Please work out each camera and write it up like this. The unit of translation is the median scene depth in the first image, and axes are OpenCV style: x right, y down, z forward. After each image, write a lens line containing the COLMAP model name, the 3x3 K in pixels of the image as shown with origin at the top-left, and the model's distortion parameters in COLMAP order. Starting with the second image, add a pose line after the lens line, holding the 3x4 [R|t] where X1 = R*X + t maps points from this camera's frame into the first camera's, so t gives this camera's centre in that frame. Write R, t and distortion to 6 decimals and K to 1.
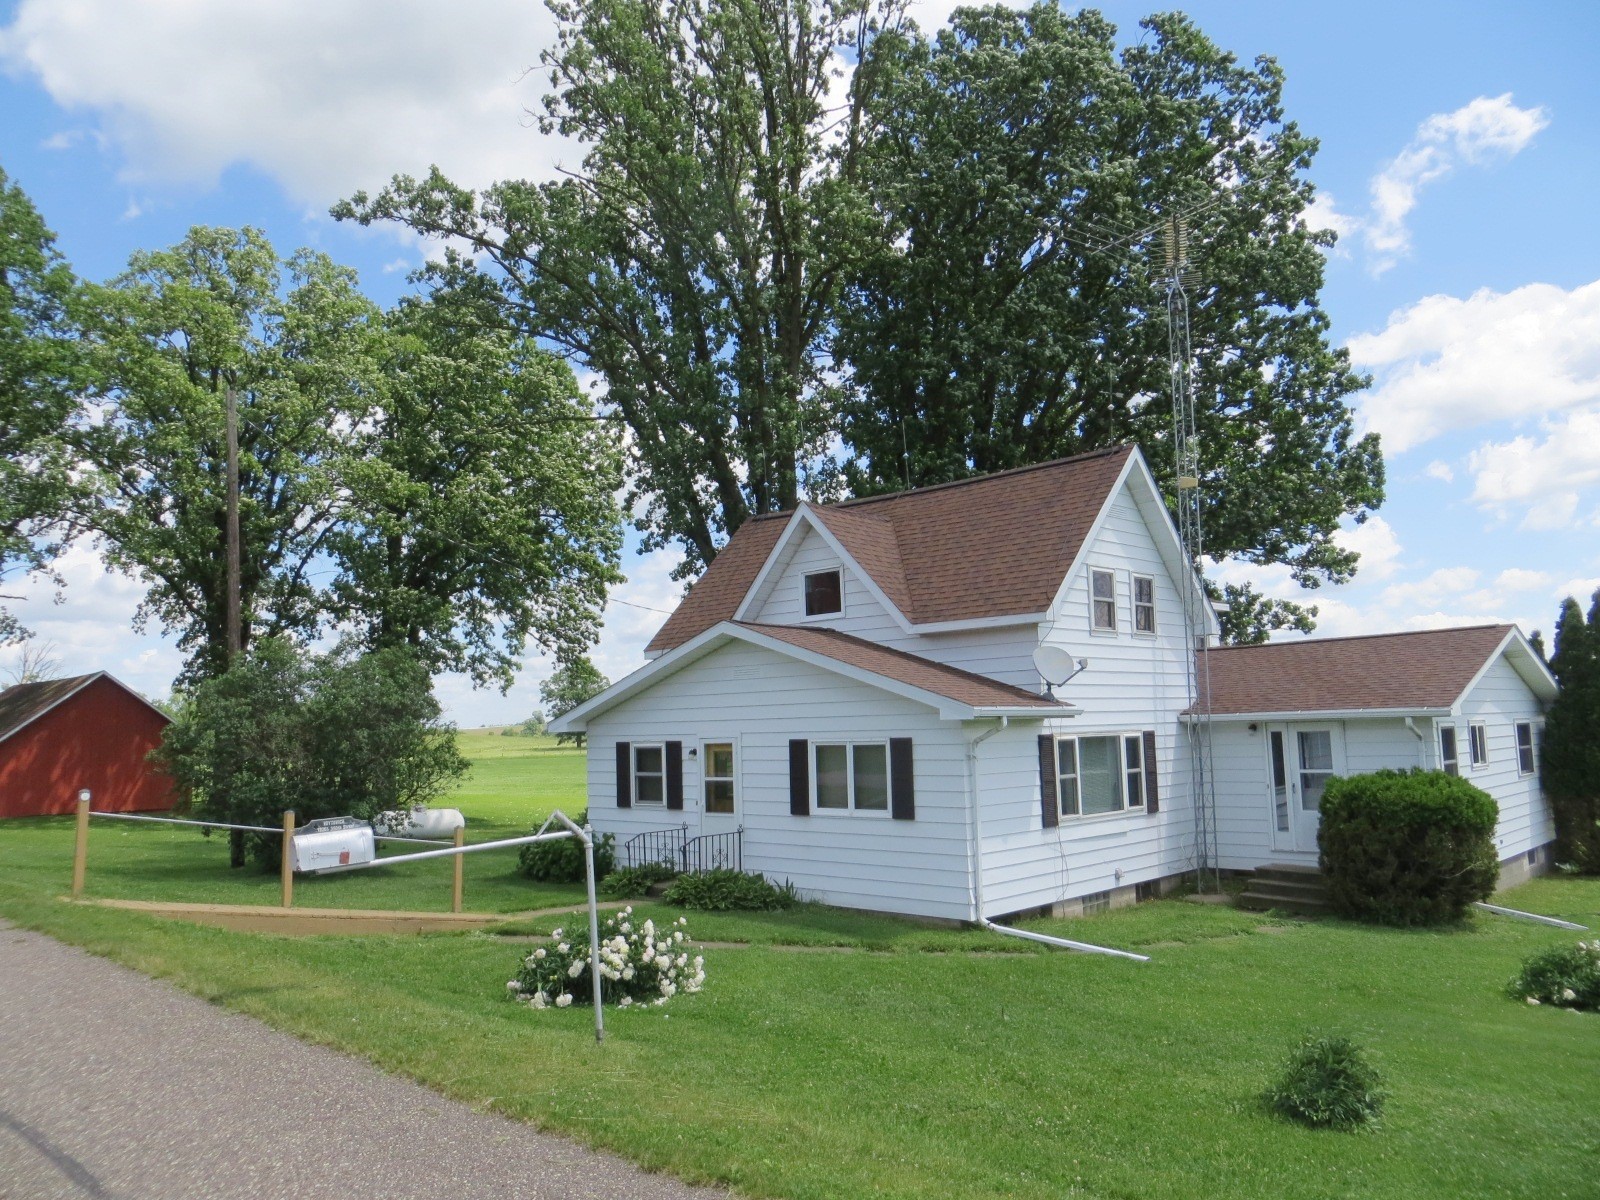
lens RADIAL K [[1196.2, 0, 801.4], [0, 1196.2, 592.8], [0, 0, 1]] dist [-0.012559, -0.005649]
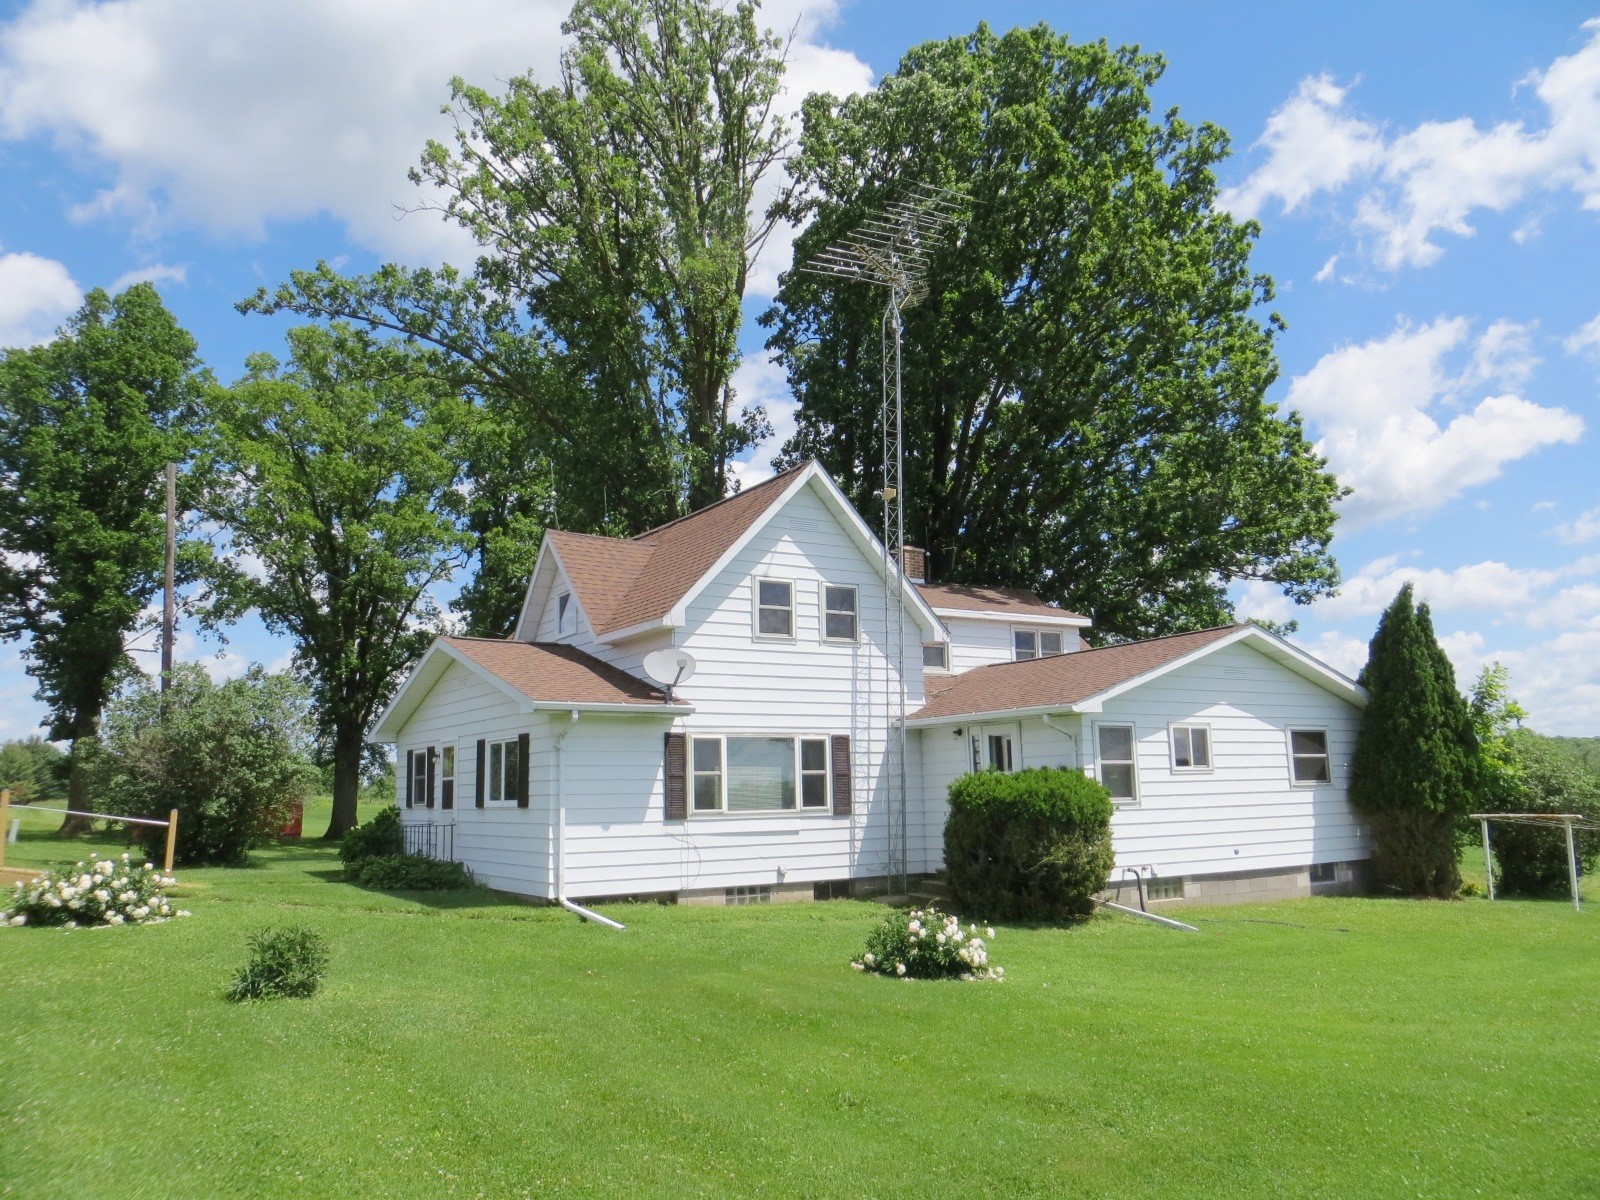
lens RADIAL K [[1196.2, 0, 790.9], [0, 1196.2, 607.0], [0, 0, 1]] dist [-0.012559, -0.005649]
pose [[0.967819, -0.030341, -0.249810, 0.542900], [0.022454, 0.999157, -0.034362, 0.042516], [0.250642, 0.027646, 0.967685, -0.010688]]
